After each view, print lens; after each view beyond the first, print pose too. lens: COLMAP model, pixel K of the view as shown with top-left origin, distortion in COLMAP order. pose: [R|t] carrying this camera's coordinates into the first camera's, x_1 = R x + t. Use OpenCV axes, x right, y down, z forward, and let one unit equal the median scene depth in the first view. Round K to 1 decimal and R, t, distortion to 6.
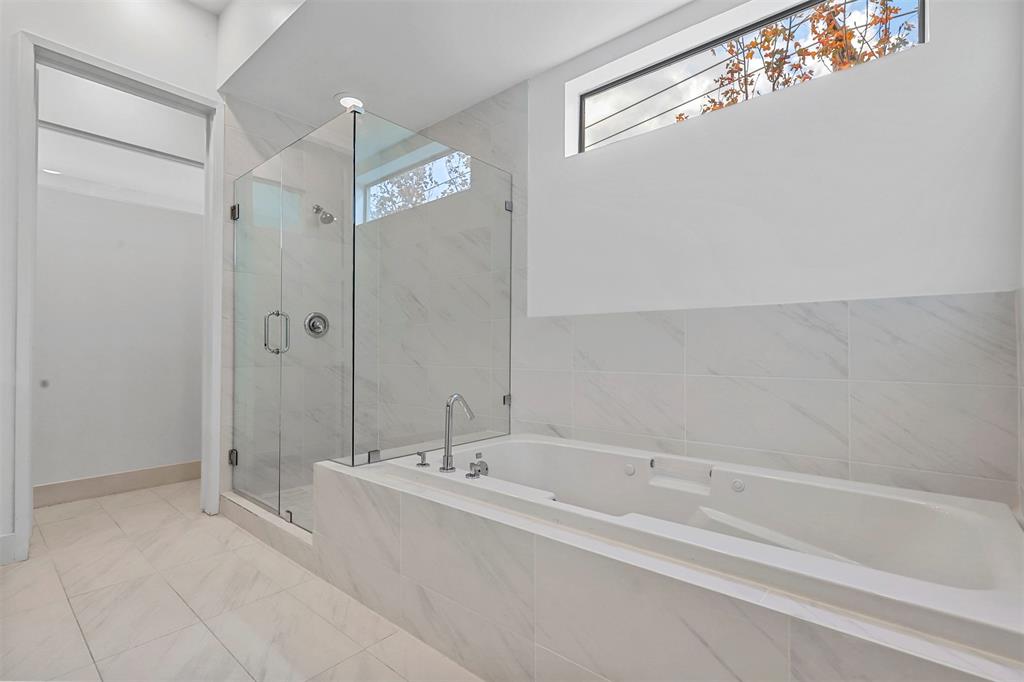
lens RADIAL K [[465.2, 0, 509.5], [0, 465.2, 347.4], [0, 0, 1]] dist [0.002478, 0.000170]
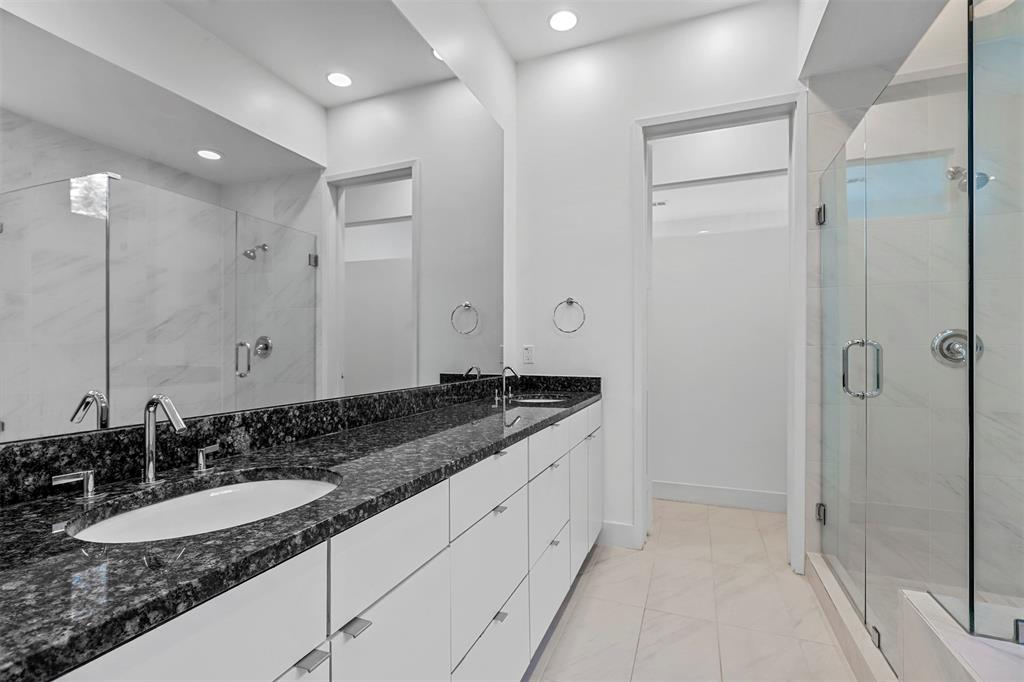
lens RADIAL K [[465.2, 0, 509.5], [0, 465.2, 347.4], [0, 0, 1]] dist [0.002478, 0.000170]
pose [[0.324224, -0.003129, -0.945975, 0.008092], [0.005464, 0.999984, -0.001435, -0.060026], [0.945965, -0.004704, 0.324236, 0.216029]]
